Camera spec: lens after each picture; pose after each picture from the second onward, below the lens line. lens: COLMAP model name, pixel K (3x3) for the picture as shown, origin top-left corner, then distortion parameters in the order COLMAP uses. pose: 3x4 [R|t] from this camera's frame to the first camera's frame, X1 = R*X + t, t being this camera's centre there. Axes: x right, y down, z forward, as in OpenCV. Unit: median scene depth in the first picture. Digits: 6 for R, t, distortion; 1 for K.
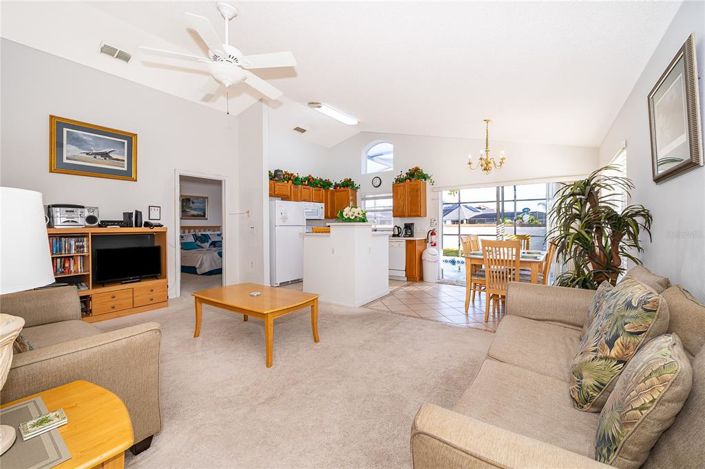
lens RADIAL K [[288.4, 0, 351.9], [0, 288.4, 226.7], [0, 0, 1]] dist [-0.001106, -0.000094]
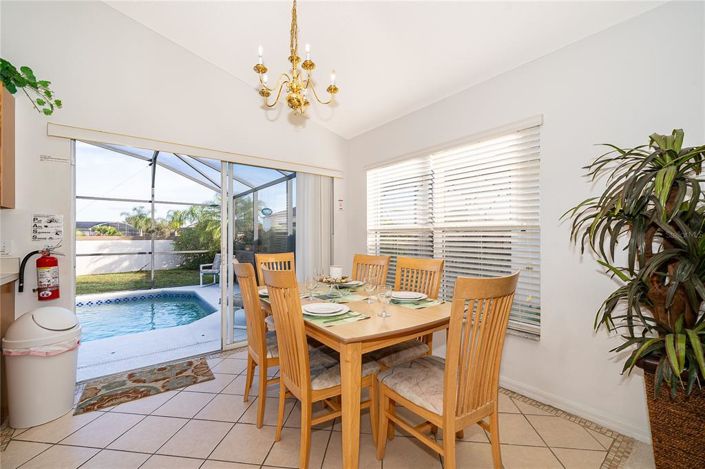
lens RADIAL K [[288.8, 0, 352.5], [0, 288.8, 234.5], [0, 0, 1]] dist [-0.001640, -0.000201]
pose [[0.284336, 0.010734, 0.958665, 0.063180], [0.006002, 0.999898, -0.012976, -0.000367], [-0.958706, 0.009444, 0.284243, 0.561589]]
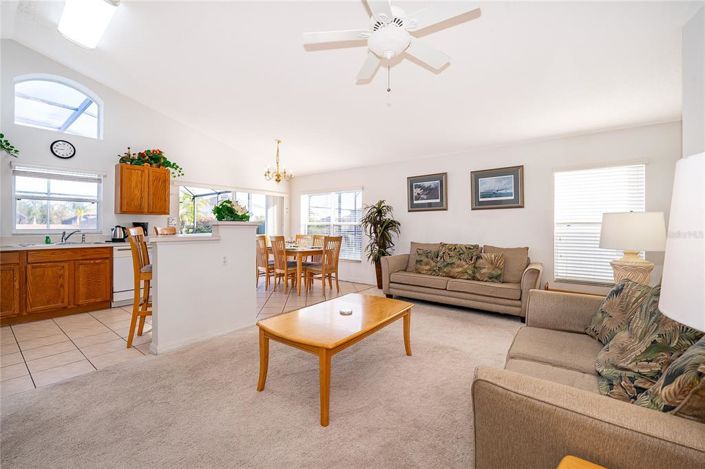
lens RADIAL K [[288.4, 0, 351.9], [0, 288.4, 226.7], [0, 0, 1]] dist [-0.001106, -0.000094]
pose [[0.037521, 0.007817, 0.999265, -0.523418], [0.001240, 0.999968, -0.007870, 0.005478], [-0.999295, 0.001534, 0.037510, 0.446835]]
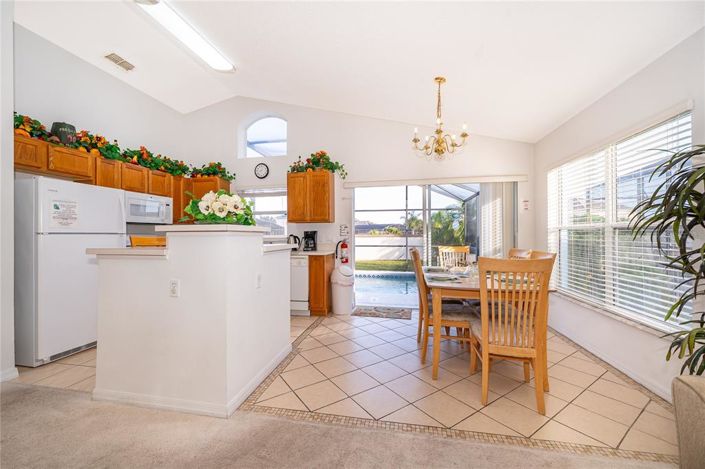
lens RADIAL K [[283.5, 0, 352.5], [0, 283.5, 234.5], [0, 0, 1]] dist [-0.002062, -0.000182]
pose [[0.909833, 0.004000, 0.414954, 0.003305], [0.000008, 0.999953, -0.009658, 0.002910], [-0.414974, 0.008790, 0.909791, 0.334717]]
